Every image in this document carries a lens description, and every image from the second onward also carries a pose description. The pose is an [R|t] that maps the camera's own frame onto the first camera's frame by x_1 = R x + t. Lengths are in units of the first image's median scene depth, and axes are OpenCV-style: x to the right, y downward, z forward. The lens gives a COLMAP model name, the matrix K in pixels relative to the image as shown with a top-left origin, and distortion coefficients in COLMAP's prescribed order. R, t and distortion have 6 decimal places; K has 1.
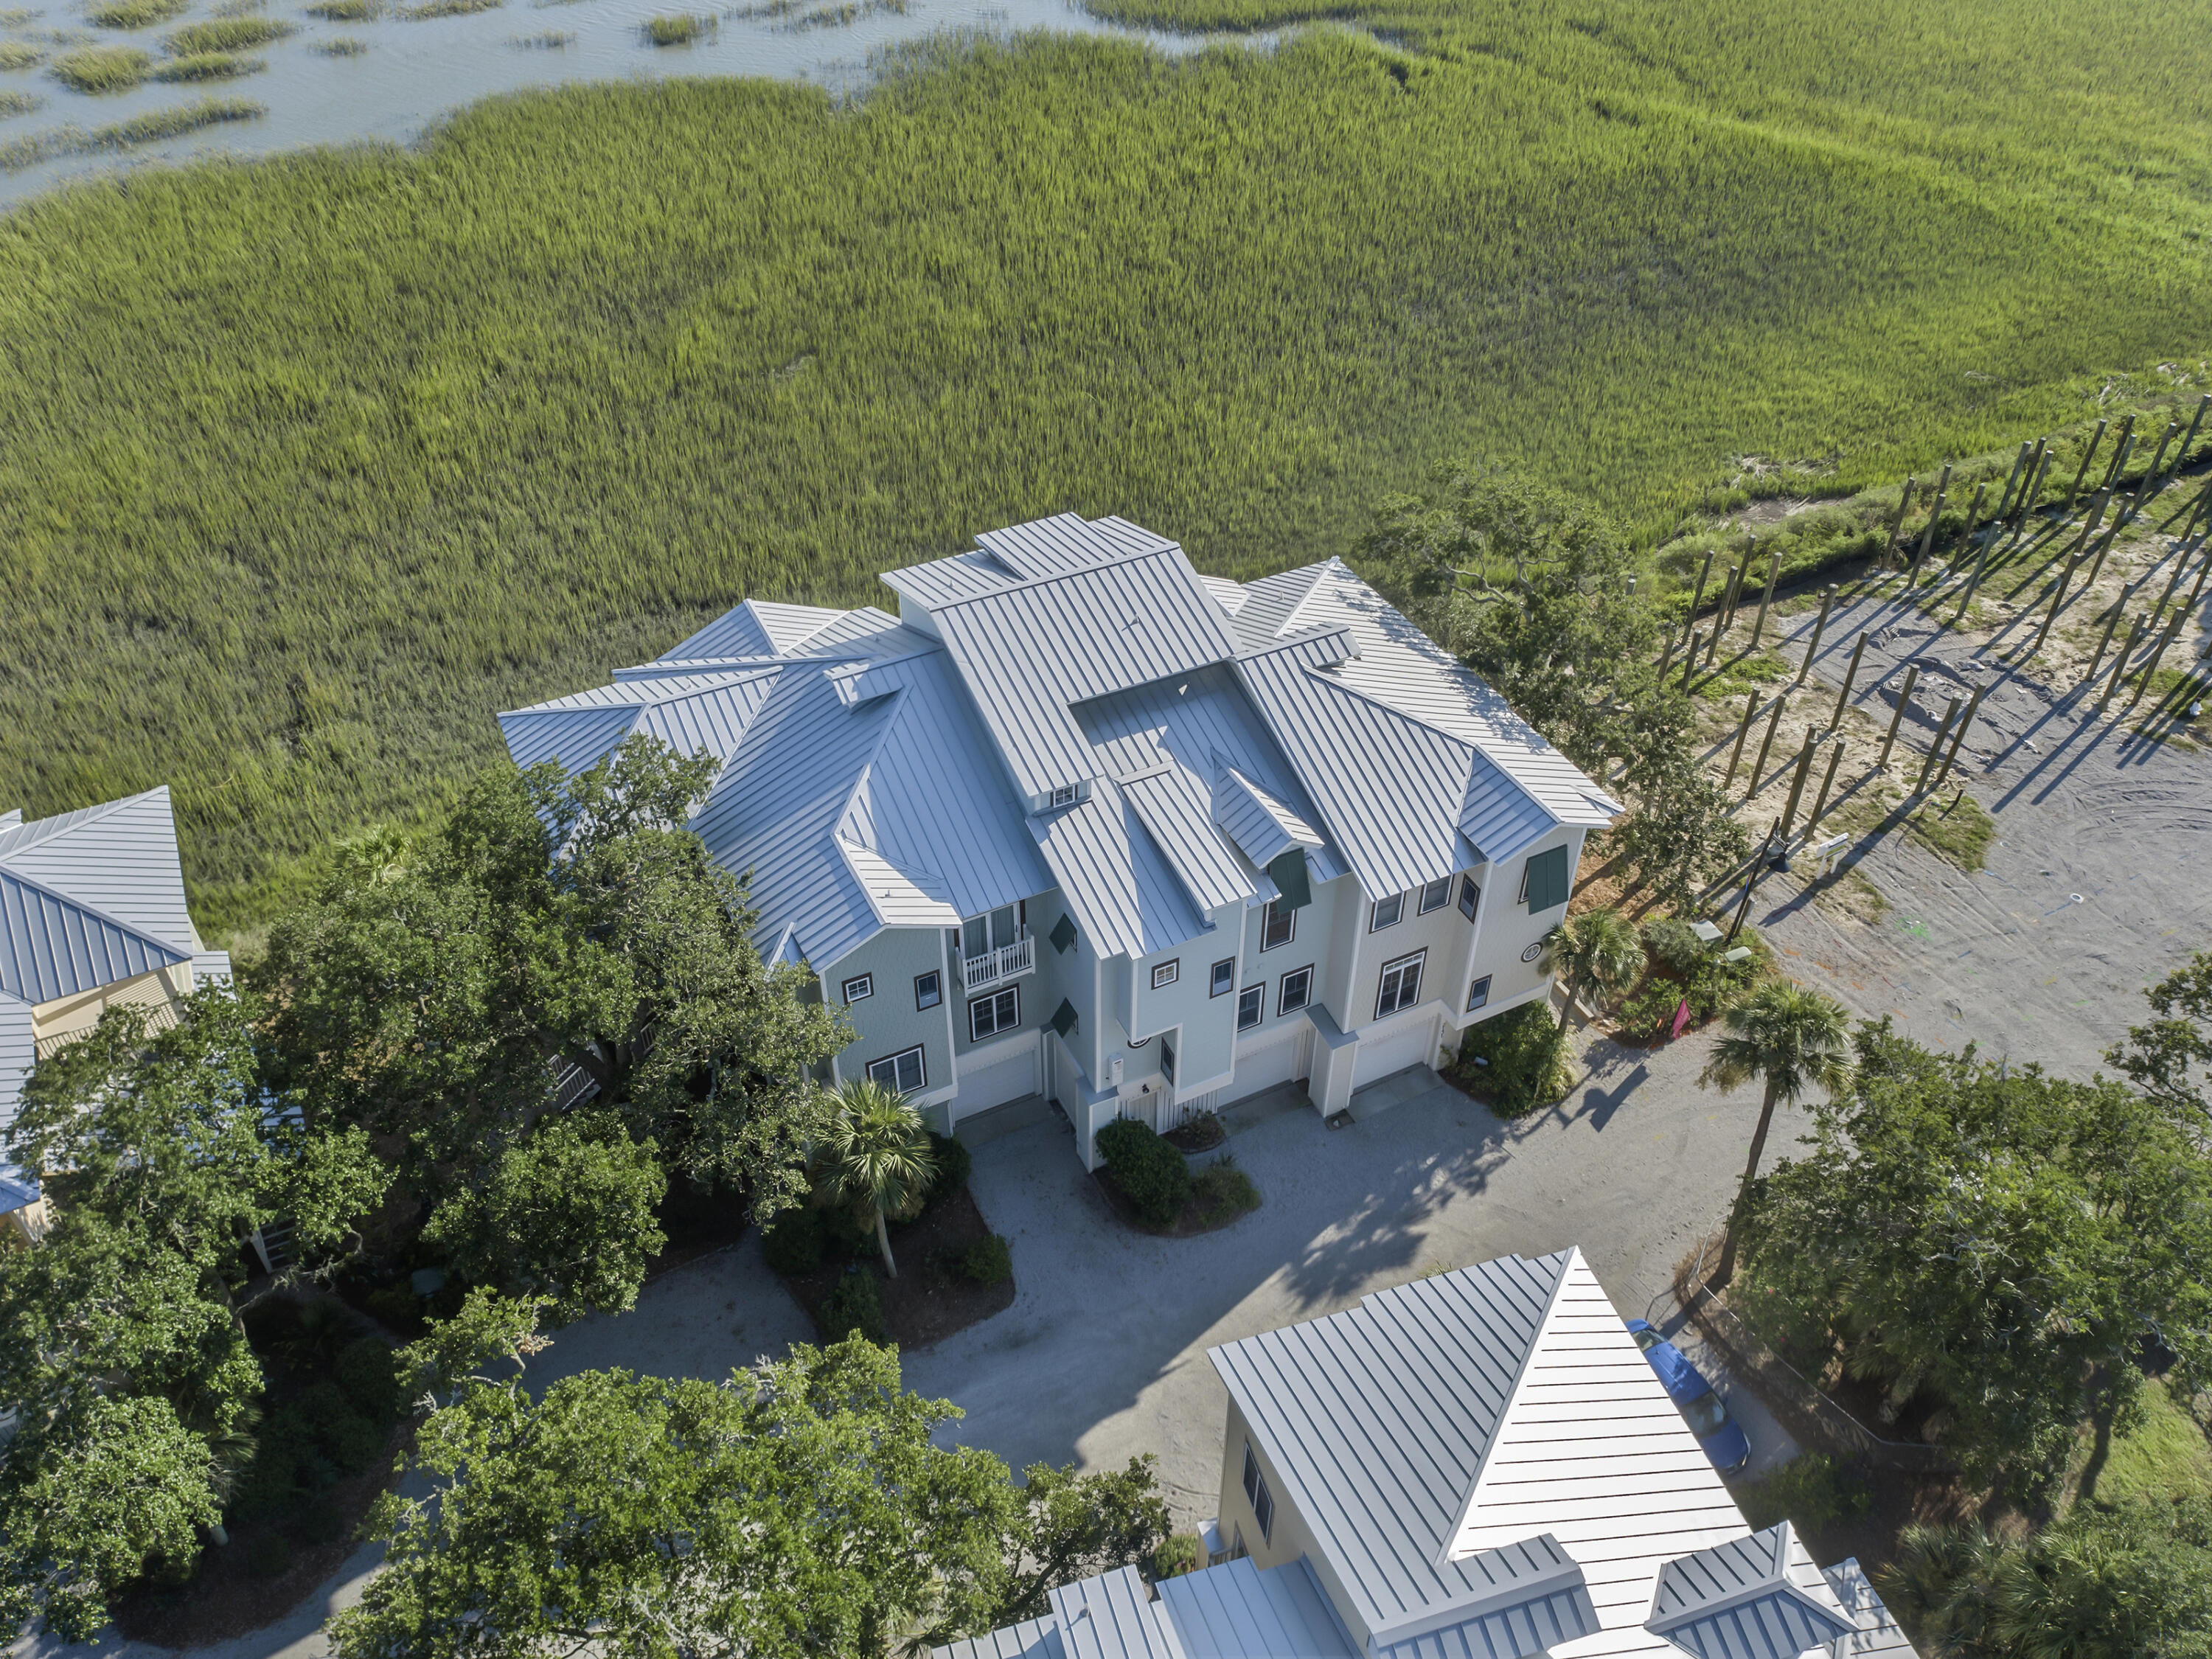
lens RADIAL K [[1714.2, 0, 1106.0], [0, 1714.2, 829.5], [0, 0, 1]] dist [-0.015516, 0.011517]
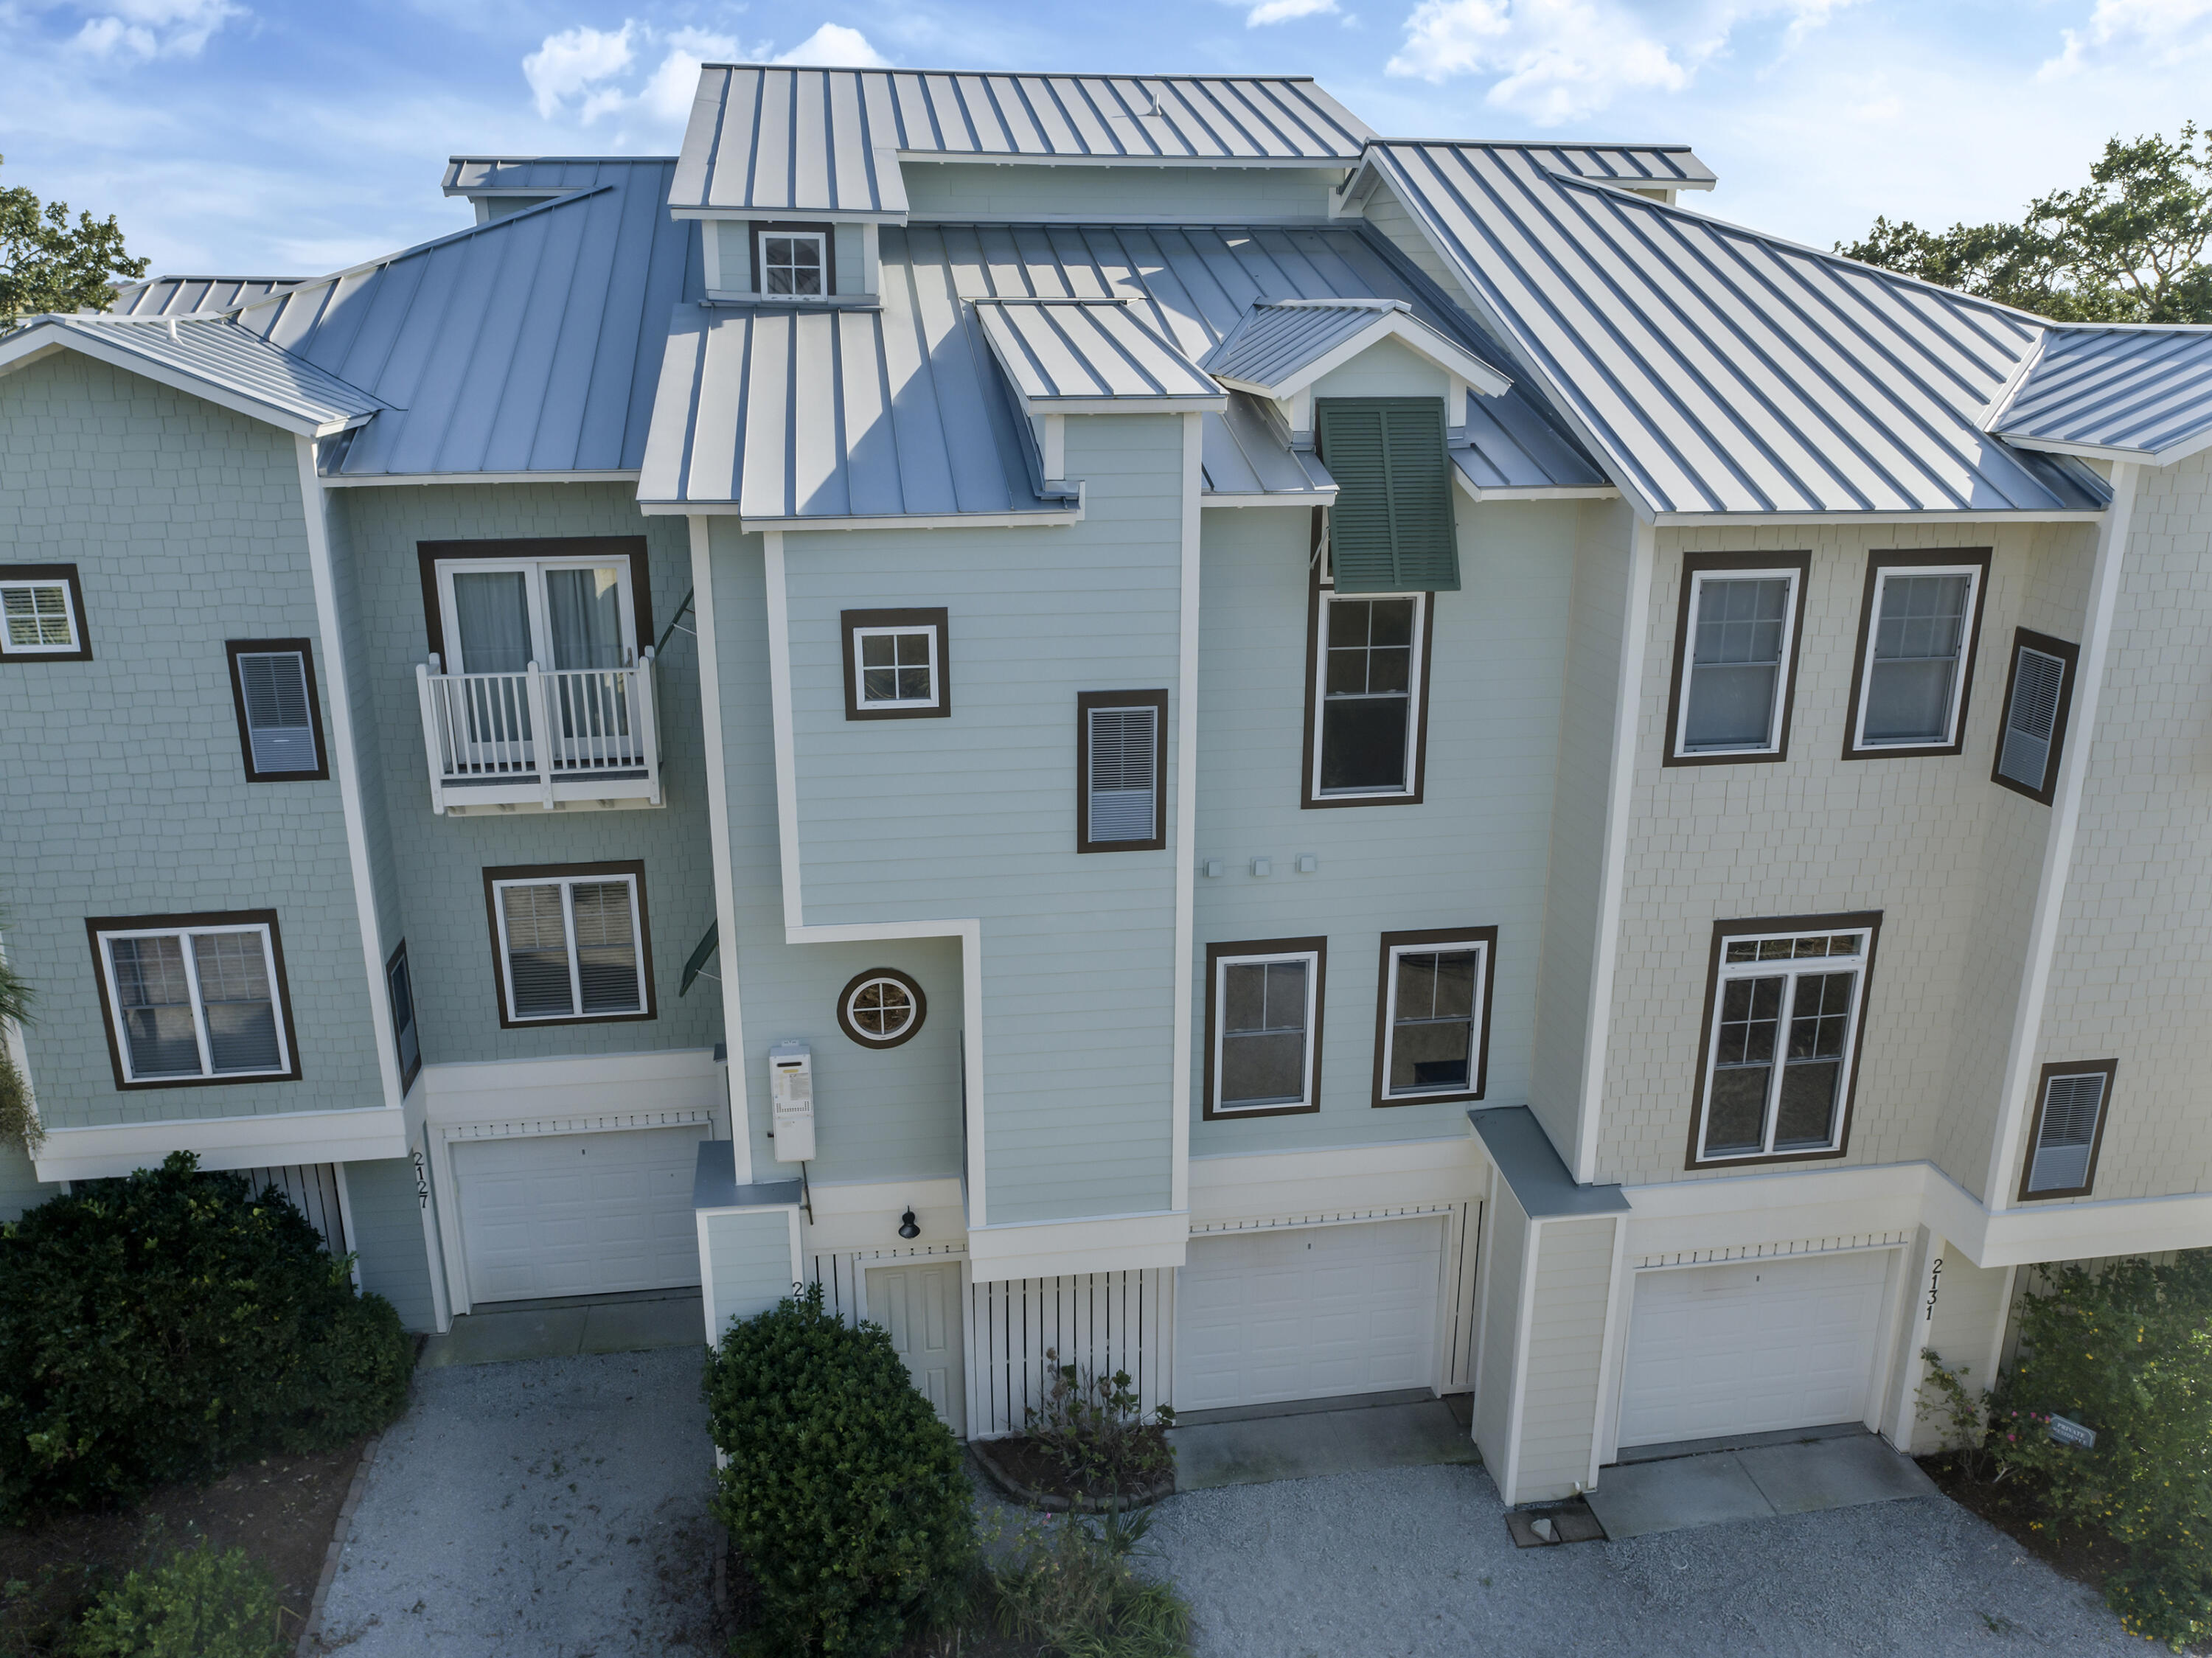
lens RADIAL K [[1727.9, 0, 1106.0], [0, 1727.9, 829.0], [0, 0, 1]] dist [-0.014436, -0.000406]
pose [[0.952666, 0.092005, -0.289764, 0.142285], [-0.199595, 0.908216, -0.367839, 0.192026], [0.229326, 0.408263, 0.883590, 0.685474]]
